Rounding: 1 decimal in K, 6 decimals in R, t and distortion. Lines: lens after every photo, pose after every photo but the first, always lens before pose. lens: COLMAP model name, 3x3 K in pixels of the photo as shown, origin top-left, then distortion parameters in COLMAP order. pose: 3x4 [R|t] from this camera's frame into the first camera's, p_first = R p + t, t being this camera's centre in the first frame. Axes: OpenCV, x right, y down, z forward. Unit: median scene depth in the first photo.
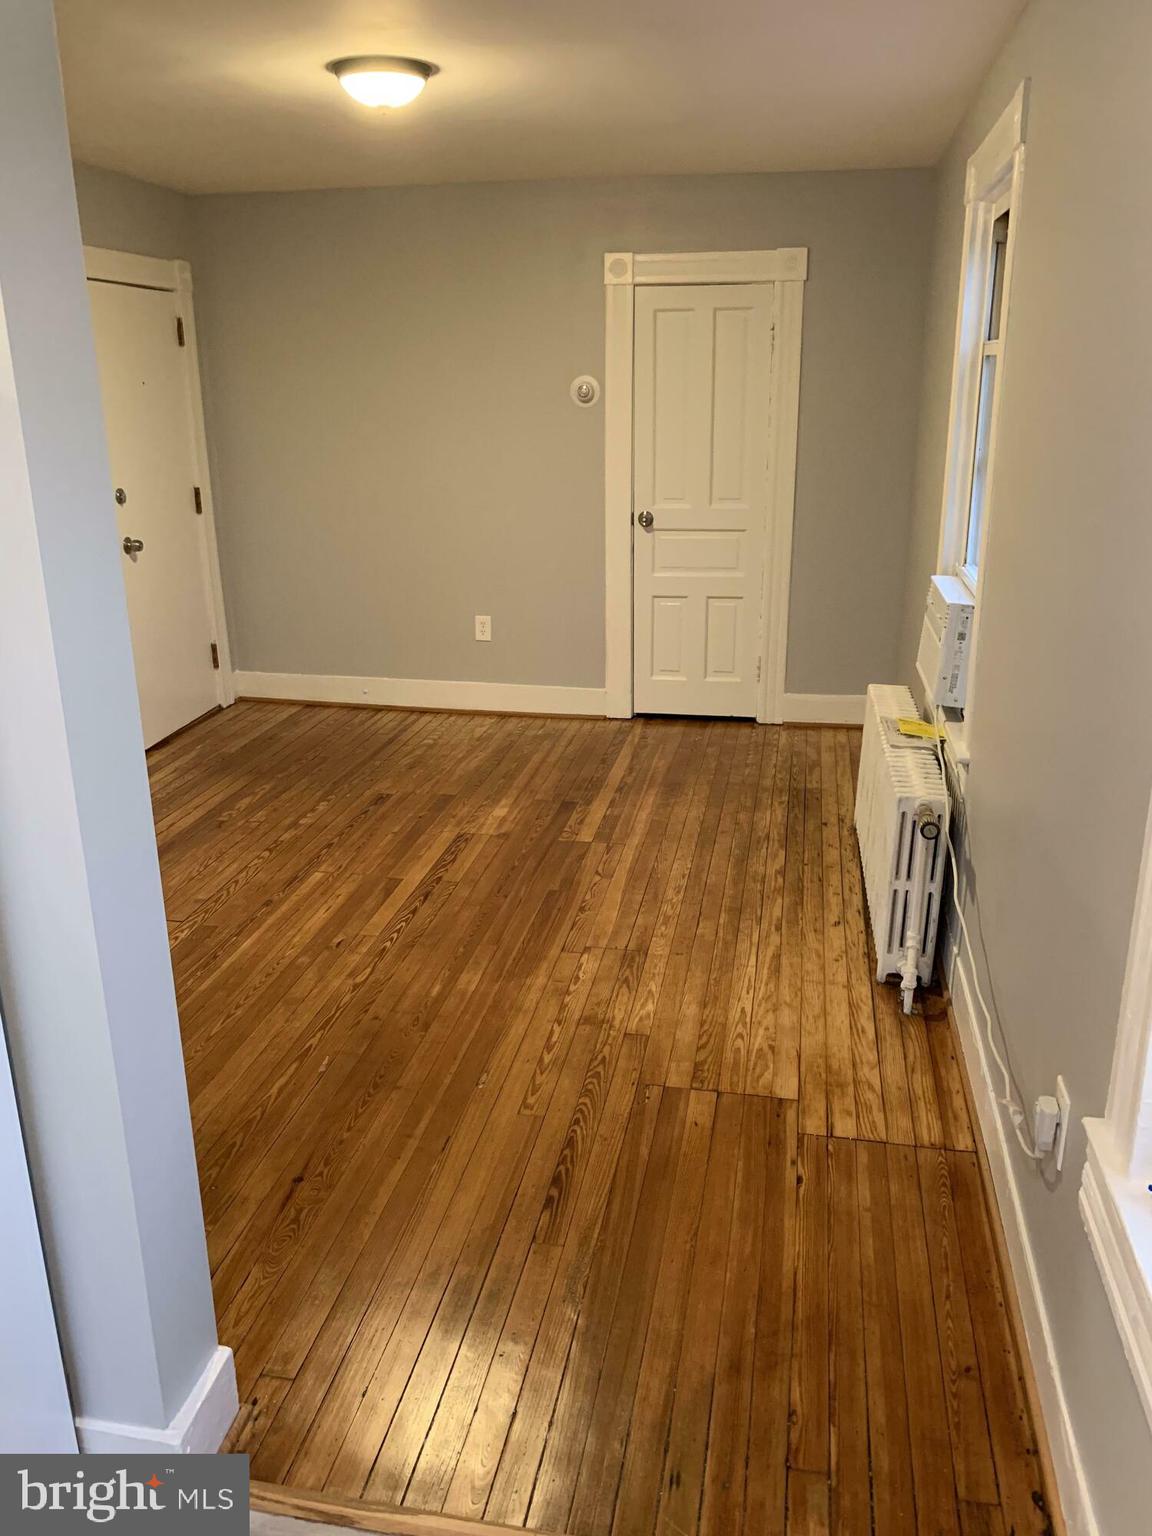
lens RADIAL K [[1185.6, 0, 580.8], [0, 1185.6, 765.5], [0, 0, 1]] dist [0.010297, -0.065800]
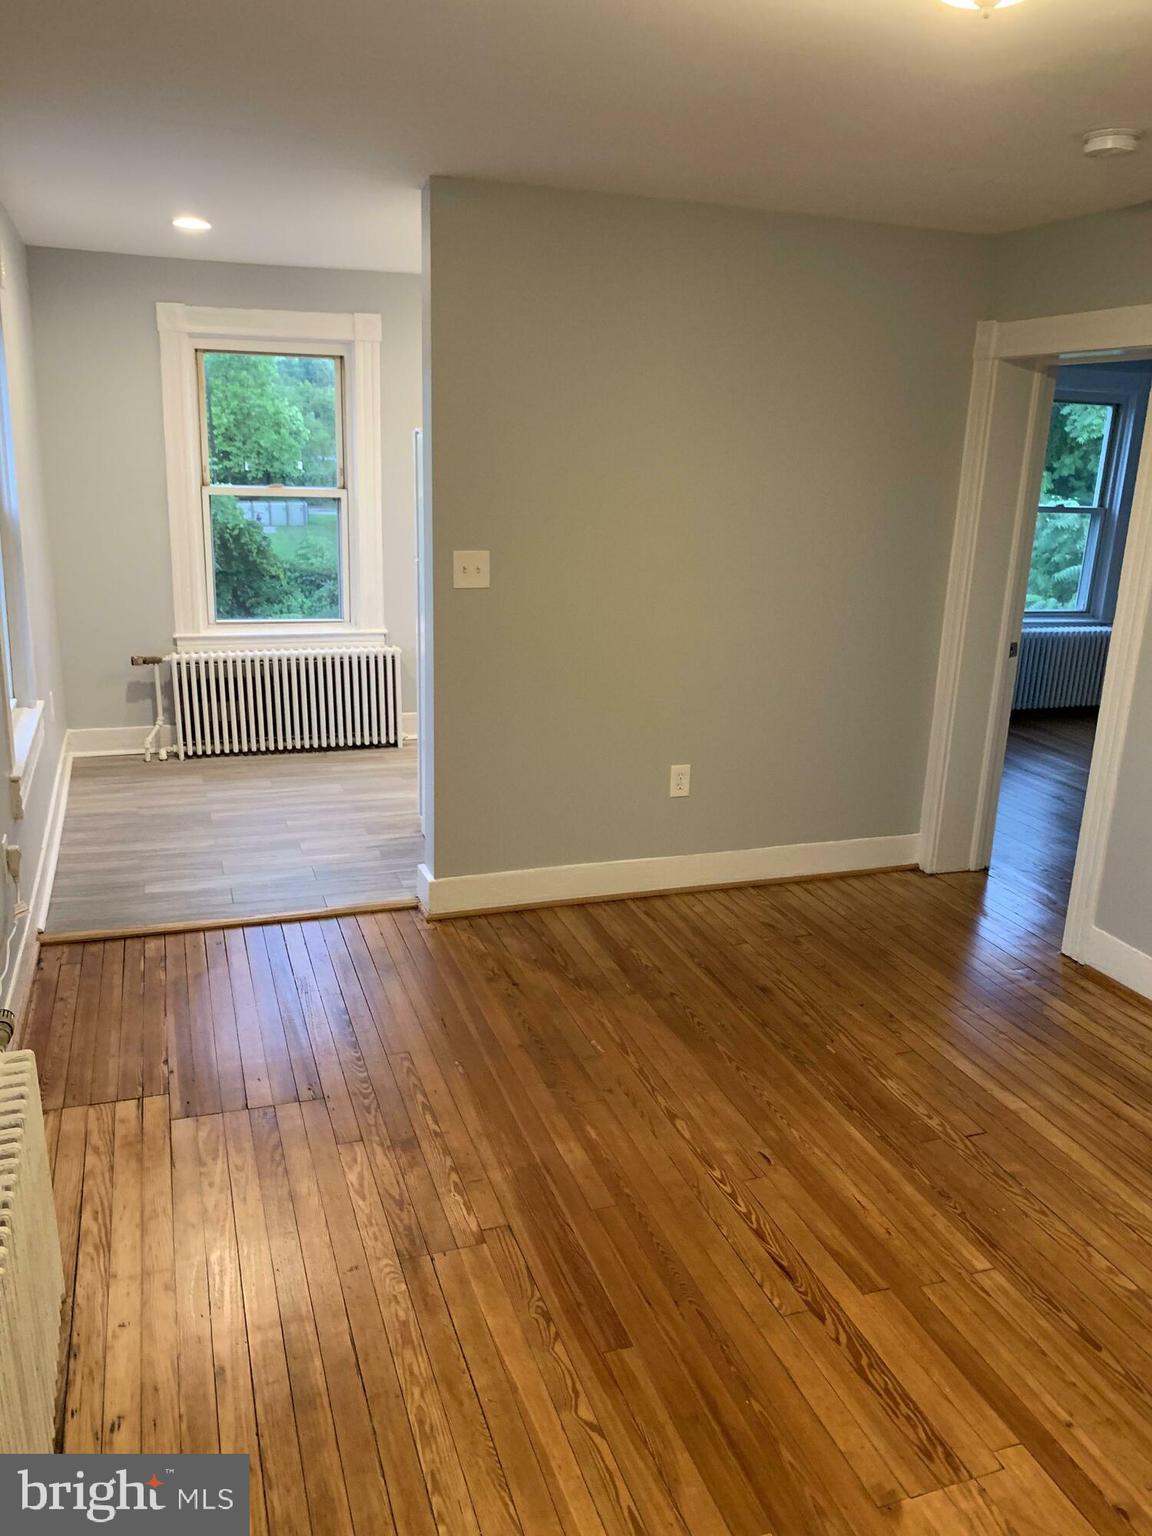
lens RADIAL K [[1185.6, 0, 580.8], [0, 1185.6, 765.5], [0, 0, 1]] dist [0.010297, -0.065800]
pose [[-0.868046, 0.109689, -0.484215, 0.298424], [-0.182134, 0.836940, 0.516099, -0.521063], [0.461870, 0.536189, -0.706525, 1.520602]]
